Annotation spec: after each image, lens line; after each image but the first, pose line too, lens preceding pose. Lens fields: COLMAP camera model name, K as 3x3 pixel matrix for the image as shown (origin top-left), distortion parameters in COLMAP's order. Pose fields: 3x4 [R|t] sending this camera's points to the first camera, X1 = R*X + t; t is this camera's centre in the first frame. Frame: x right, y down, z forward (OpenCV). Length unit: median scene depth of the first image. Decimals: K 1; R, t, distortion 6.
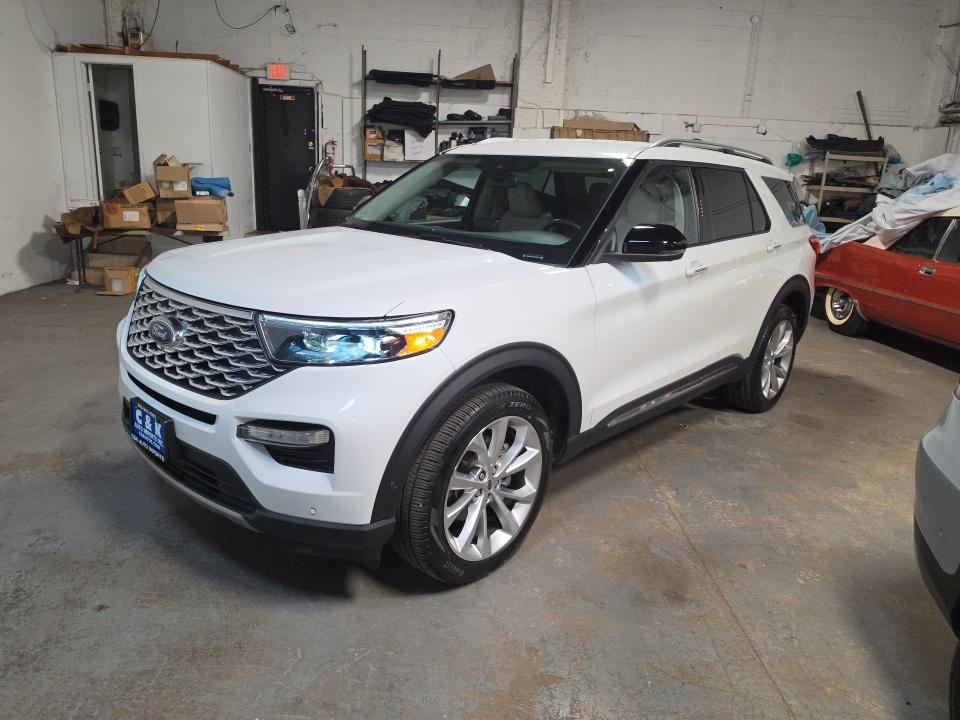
lens RADIAL K [[624.0, 0, 480.0], [0, 624.0, 360.0], [0, 0, 1]] dist [-0.029454, -0.002245]
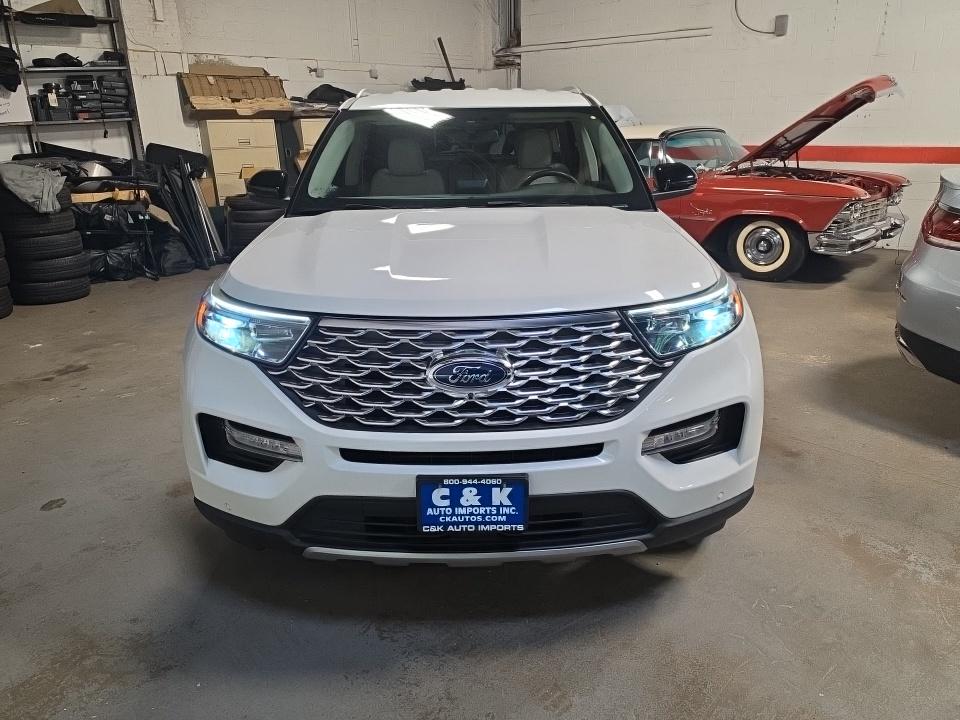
lens RADIAL K [[624.0, 0, 480.0], [0, 624.0, 360.0], [0, 0, 1]] dist [-0.029454, -0.002245]
pose [[0.753541, -0.273945, 0.597604, -0.797853], [0.226334, 0.961574, 0.155397, -0.142883], [-0.617211, 0.018160, 0.786588, 0.355204]]
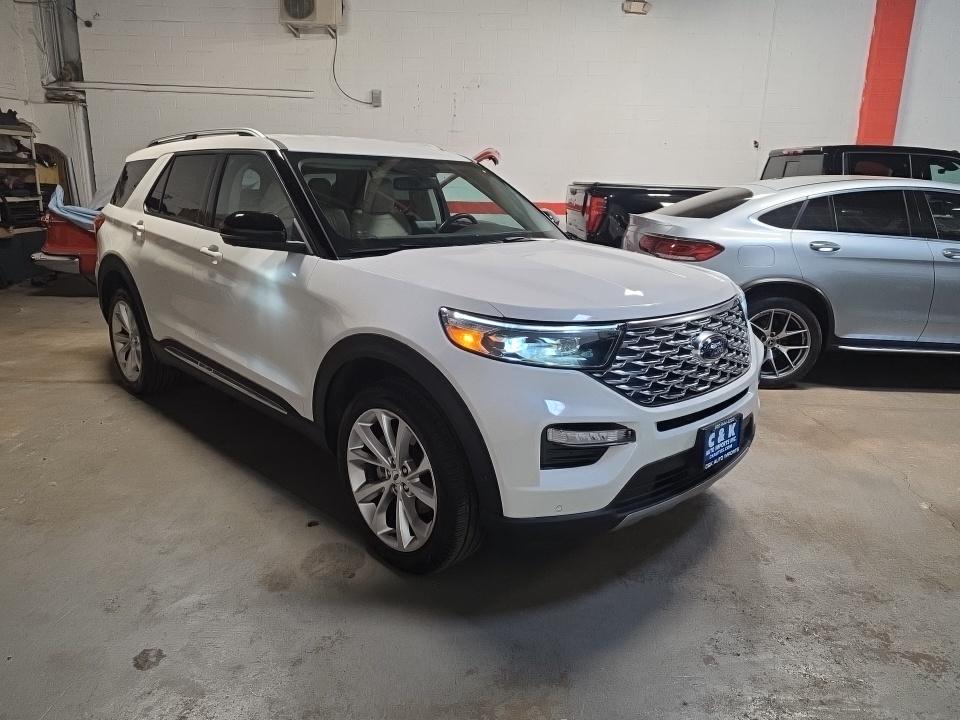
lens RADIAL K [[624.0, 0, 480.0], [0, 624.0, 360.0], [0, 0, 1]] dist [-0.029454, -0.002245]
pose [[0.118289, -0.294894, 0.948180, -1.341343], [0.245651, 0.933894, 0.259805, -0.339855], [-0.962114, 0.202189, 0.182910, 1.021313]]
